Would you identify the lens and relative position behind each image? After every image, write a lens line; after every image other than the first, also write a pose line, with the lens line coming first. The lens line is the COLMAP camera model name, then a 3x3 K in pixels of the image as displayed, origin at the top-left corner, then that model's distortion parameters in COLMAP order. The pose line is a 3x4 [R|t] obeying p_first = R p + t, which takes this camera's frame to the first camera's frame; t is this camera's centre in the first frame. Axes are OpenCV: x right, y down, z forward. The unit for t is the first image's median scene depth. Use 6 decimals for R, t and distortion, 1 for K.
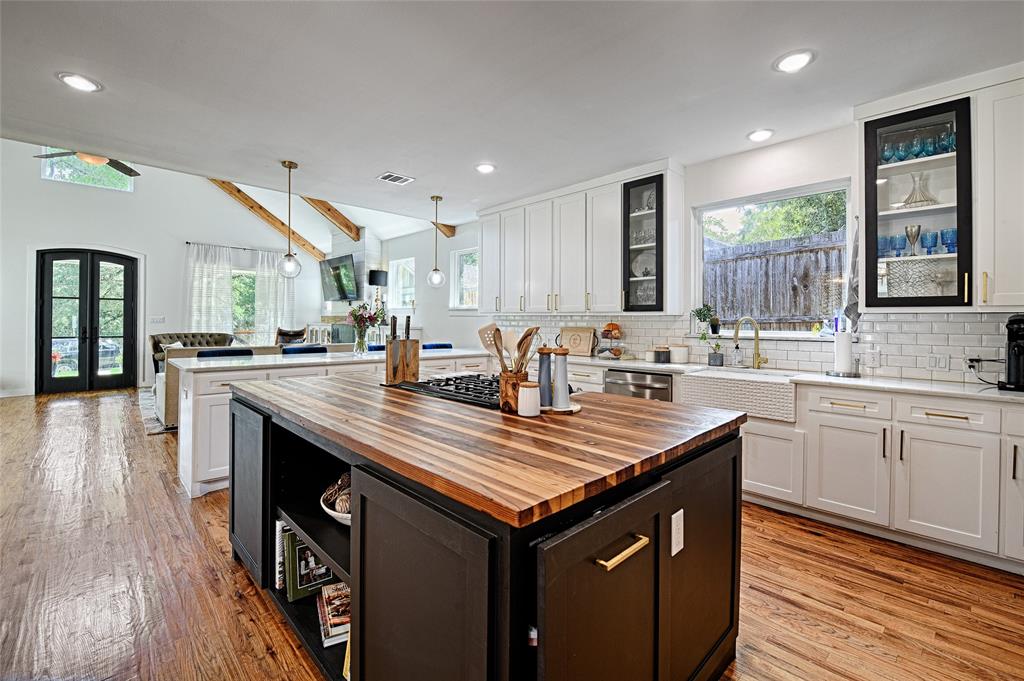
lens RADIAL K [[436.2, 0, 510.6], [0, 436.2, 319.3], [0, 0, 1]] dist [-0.017419, -0.000526]
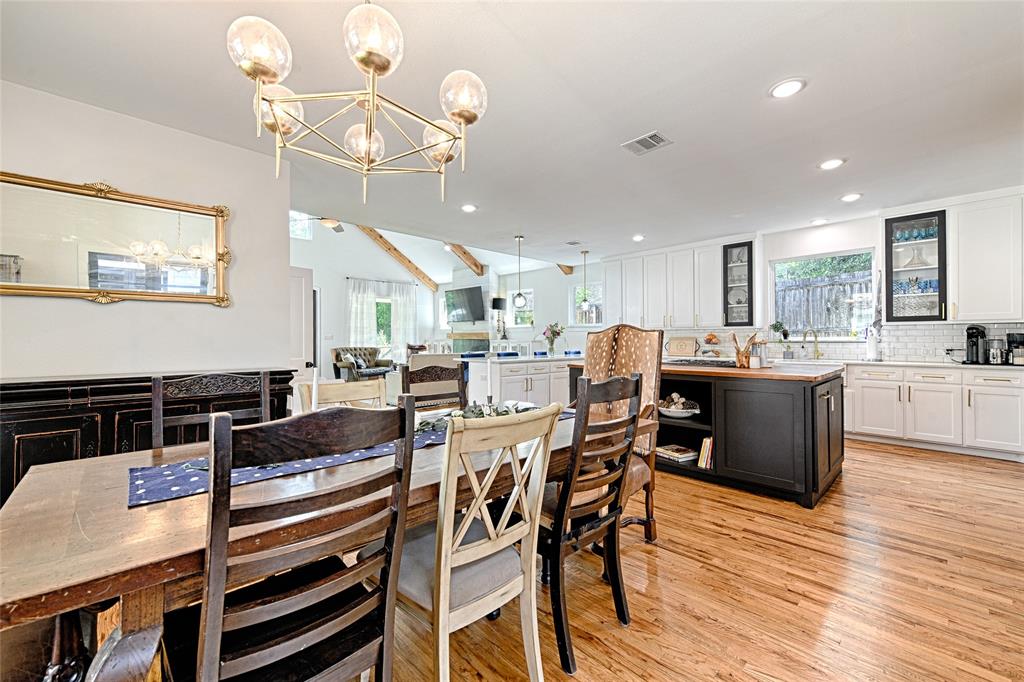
lens RADIAL K [[415.1, 0, 510.7], [0, 415.1, 336.2], [0, 0, 1]] dist [0.001087, -0.000077]
pose [[0.999911, -0.011587, -0.006581, -0.526651], [0.011580, 0.999932, -0.000991, 0.010915], [0.006592, 0.000915, 0.999978, -0.535337]]
